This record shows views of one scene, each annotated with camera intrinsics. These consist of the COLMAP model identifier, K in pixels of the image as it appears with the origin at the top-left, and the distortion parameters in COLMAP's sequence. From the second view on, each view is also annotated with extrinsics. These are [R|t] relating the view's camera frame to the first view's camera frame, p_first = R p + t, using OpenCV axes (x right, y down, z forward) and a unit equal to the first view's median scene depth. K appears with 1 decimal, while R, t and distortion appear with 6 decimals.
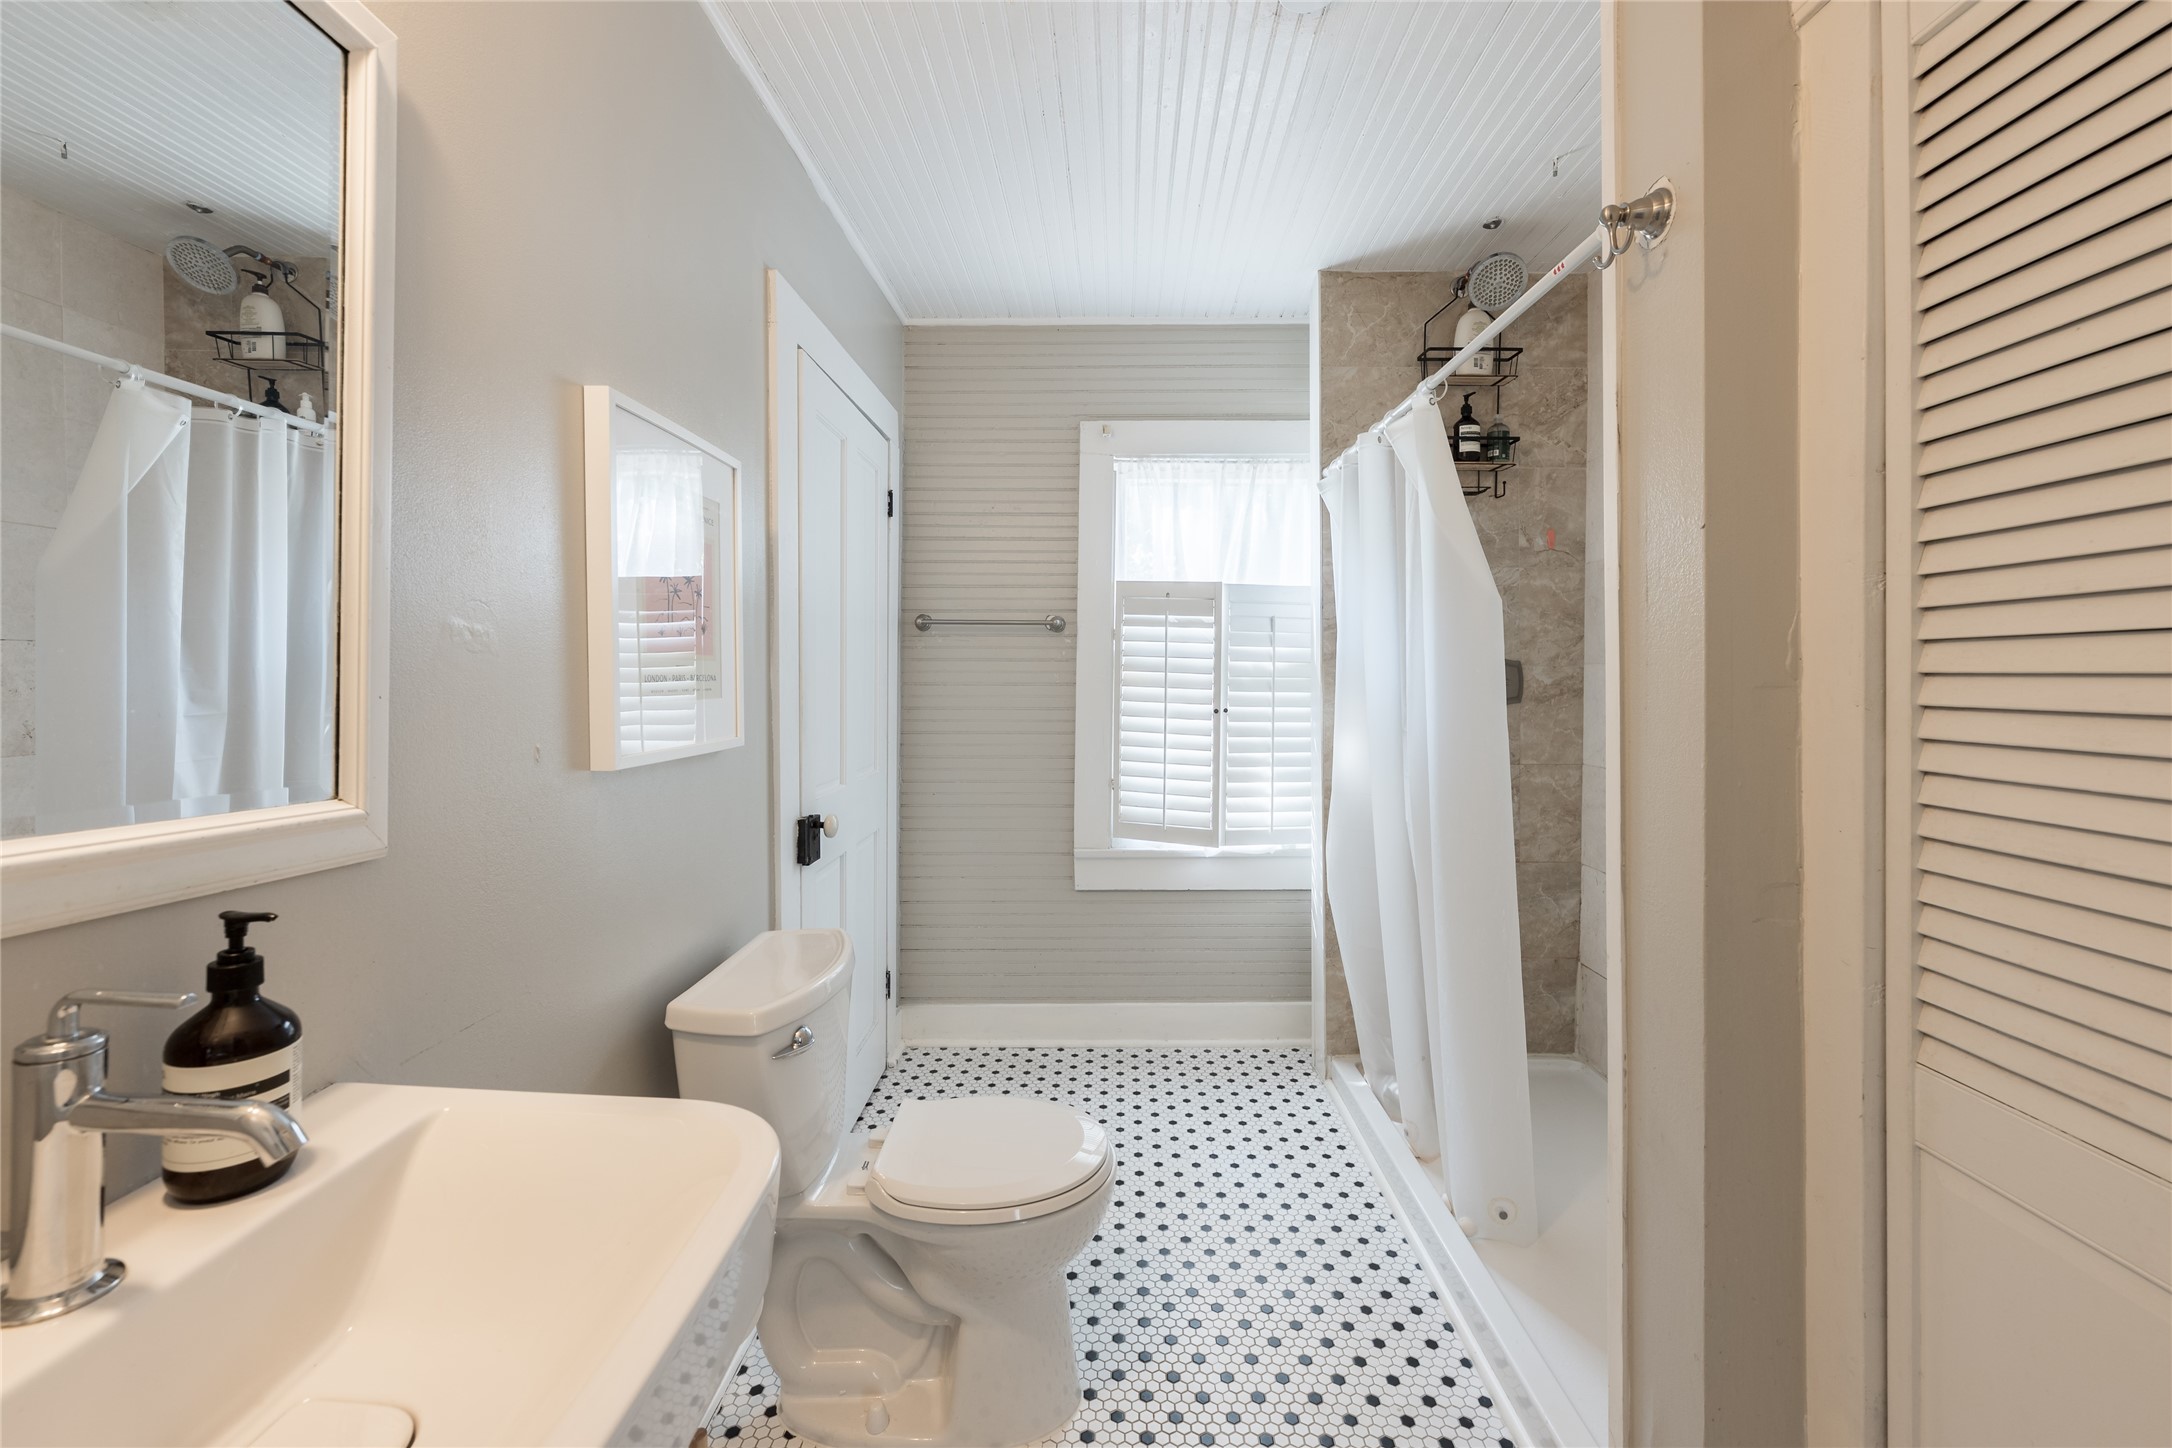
lens RADIAL K [[856.3, 0, 1095.0], [0, 856.3, 731.8], [0, 0, 1]] dist [0.000111, -0.000218]
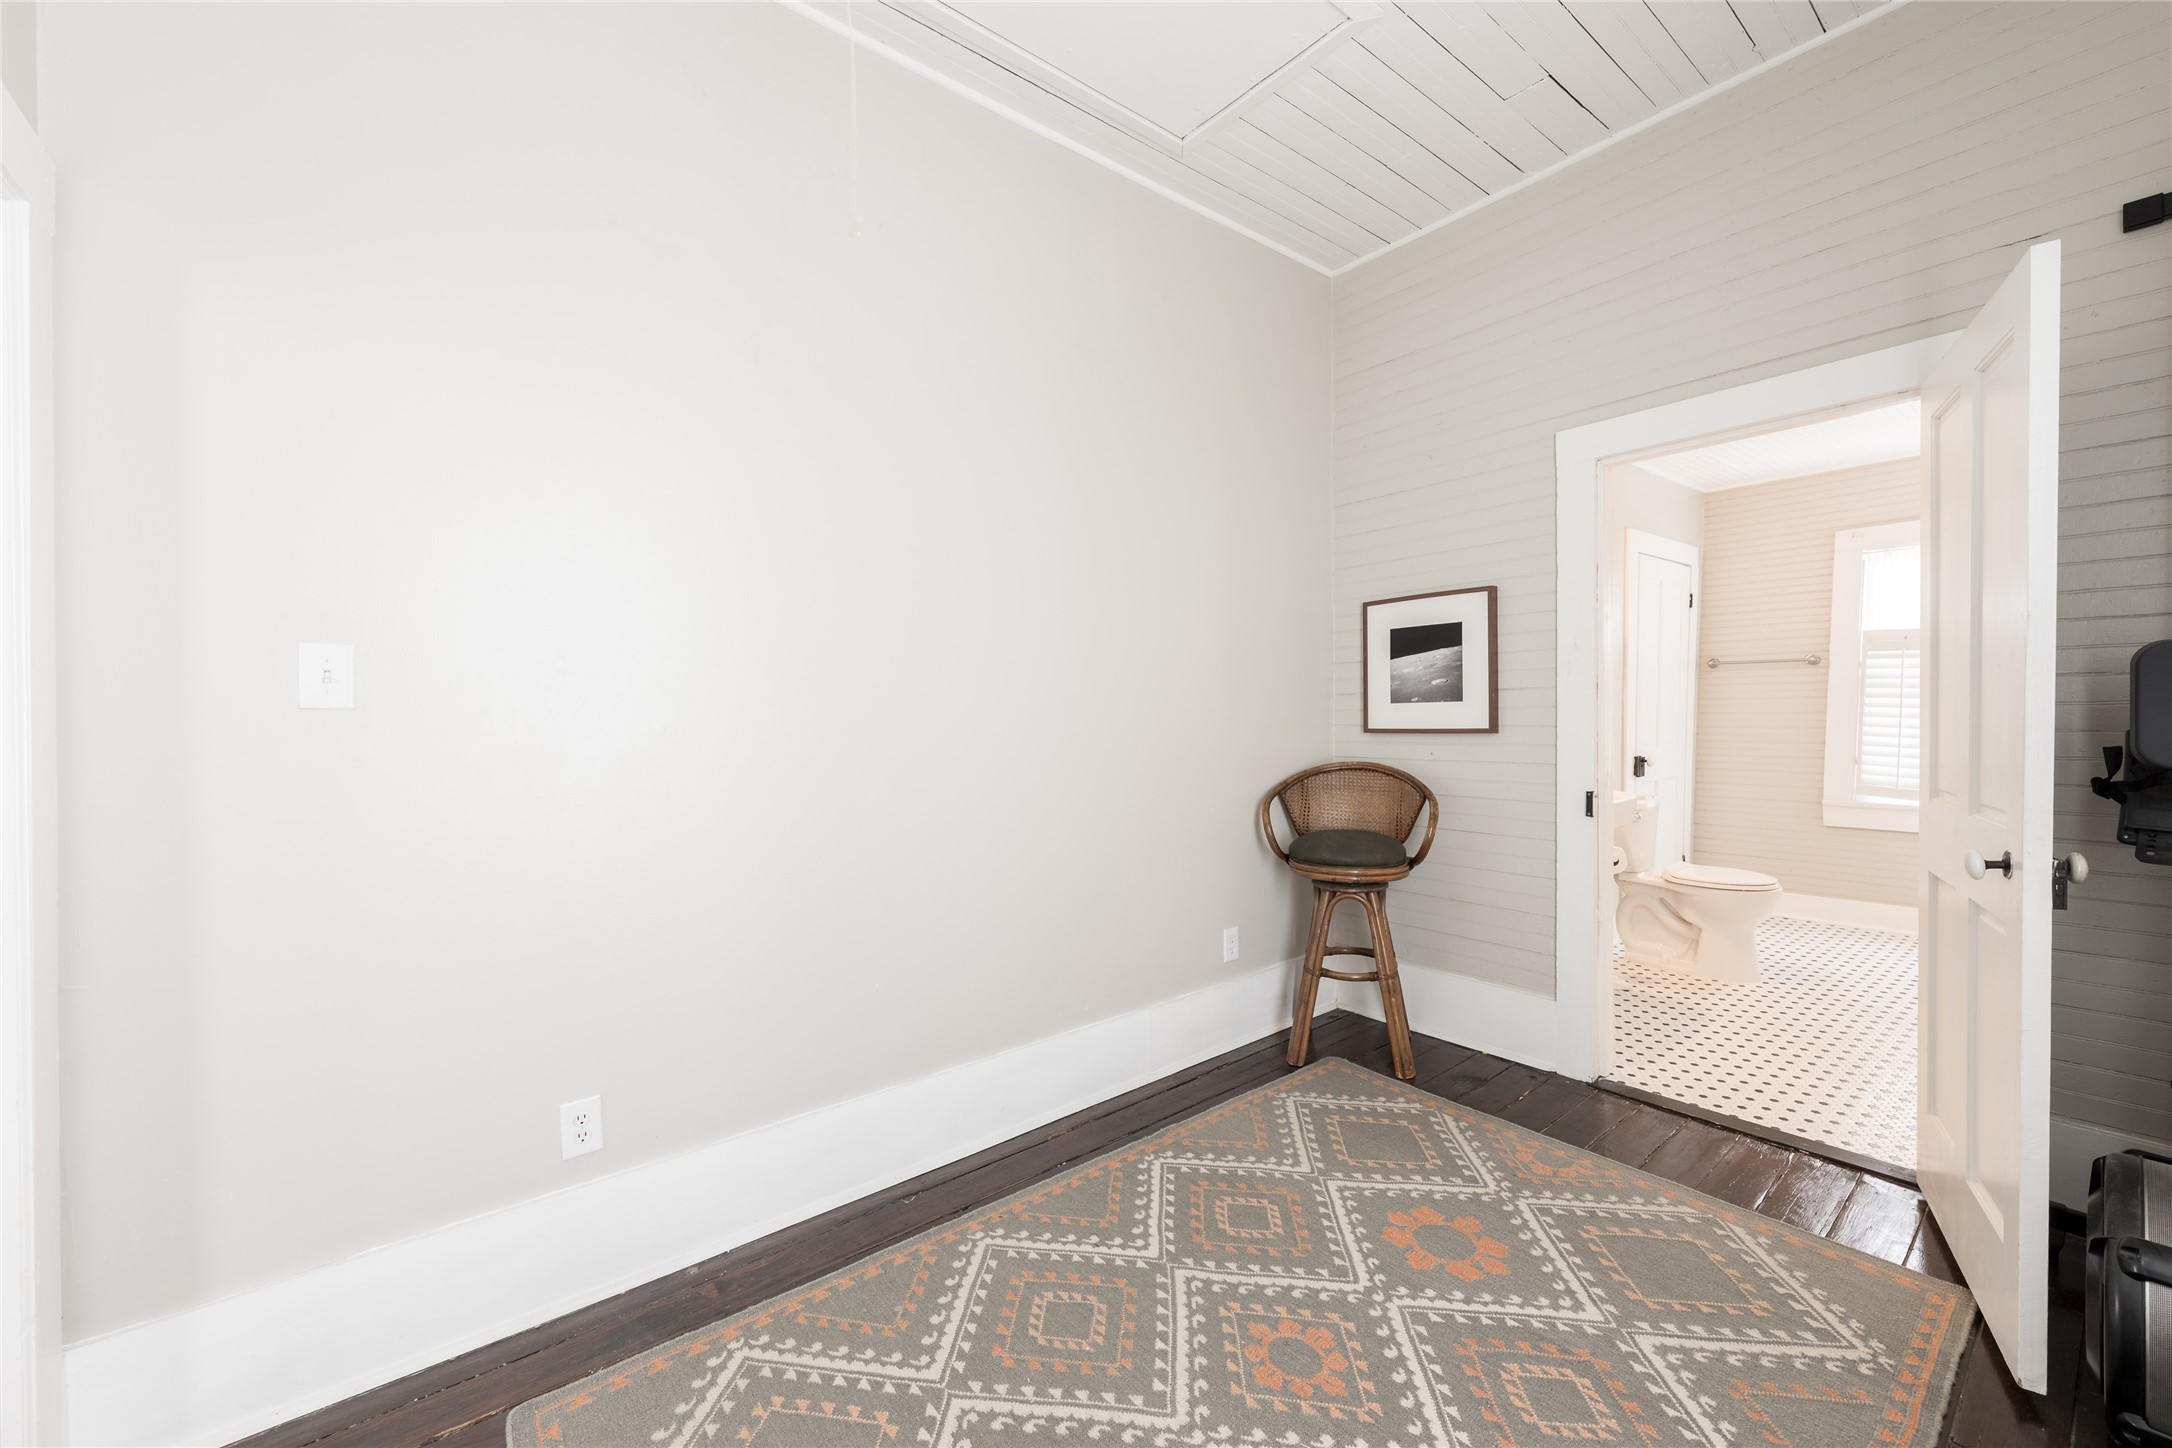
lens RADIAL K [[856.3, 0, 1090.6], [0, 856.3, 731.0], [0, 0, 1]] dist [0.000111, -0.000218]
pose [[0.638599, 0.012343, -0.769441, 0.330447], [-0.032553, 0.999410, -0.010985, 0.069690], [0.768851, 0.032062, 0.638623, -1.075904]]
